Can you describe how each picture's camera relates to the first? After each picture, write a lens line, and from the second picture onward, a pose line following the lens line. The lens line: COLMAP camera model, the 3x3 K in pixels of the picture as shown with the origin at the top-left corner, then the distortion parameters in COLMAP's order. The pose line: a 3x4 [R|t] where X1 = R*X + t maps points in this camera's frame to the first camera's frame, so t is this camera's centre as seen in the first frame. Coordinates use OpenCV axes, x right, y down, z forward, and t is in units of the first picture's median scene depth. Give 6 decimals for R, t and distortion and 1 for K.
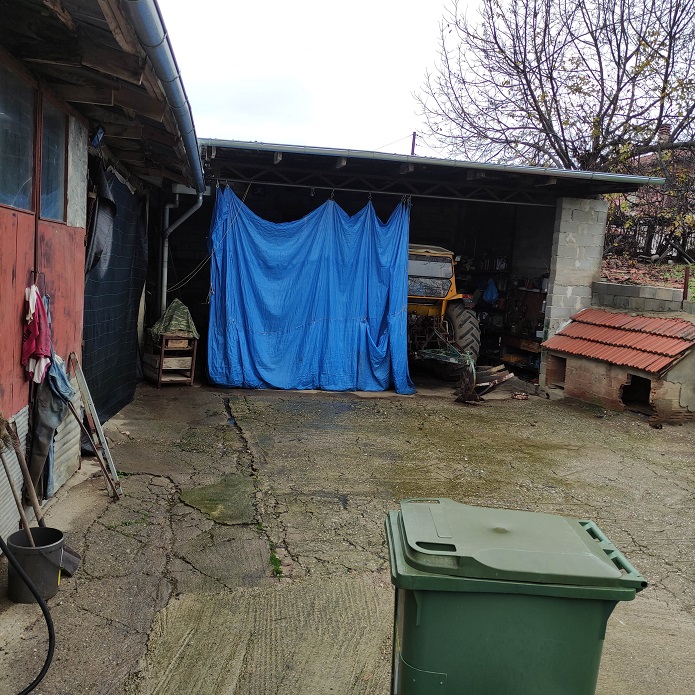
lens RADIAL K [[676.6, 0, 347.5], [0, 676.6, 347.5], [0, 0, 1]] dist [0.079982, -0.098923]
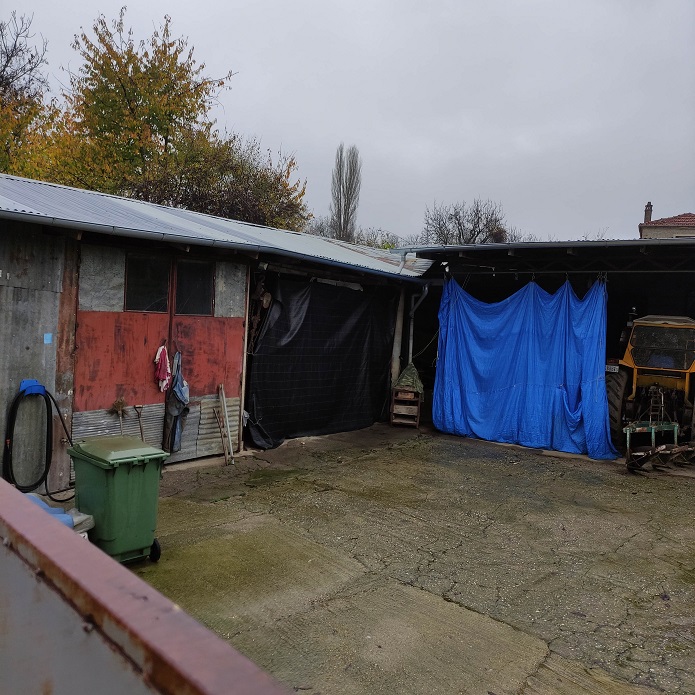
lens RADIAL K [[676.6, 0, 347.5], [0, 676.6, 347.5], [0, 0, 1]] dist [0.079982, -0.098923]
pose [[0.691474, 0.004589, -0.722387, 0.608257], [-0.084940, 0.993560, -0.074994, 0.010101], [0.717391, 0.113216, 0.687410, -0.021210]]
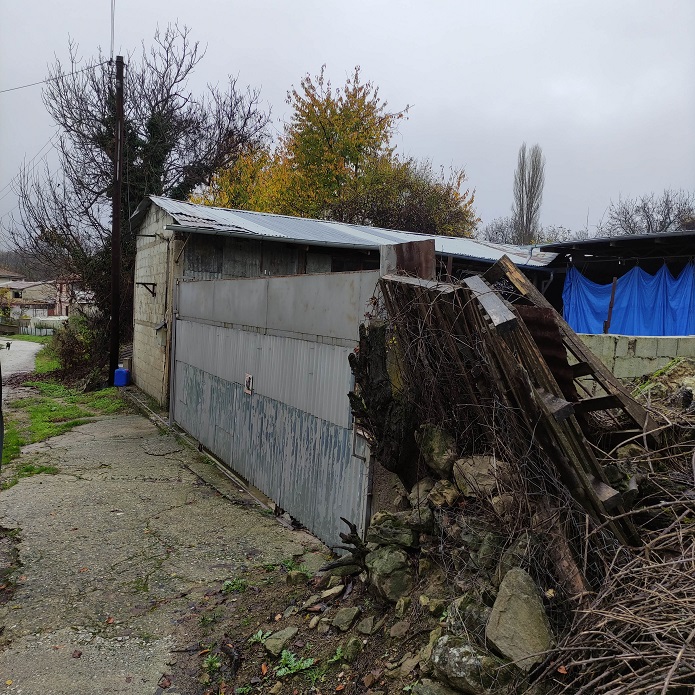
lens RADIAL K [[676.6, 0, 347.5], [0, 676.6, 347.5], [0, 0, 1]] dist [0.079982, -0.098923]
pose [[0.468907, -0.004164, -0.883238, 0.999940], [-0.095250, 0.993919, -0.055253, 0.100285], [0.878097, 0.110037, 0.465659, -0.223731]]
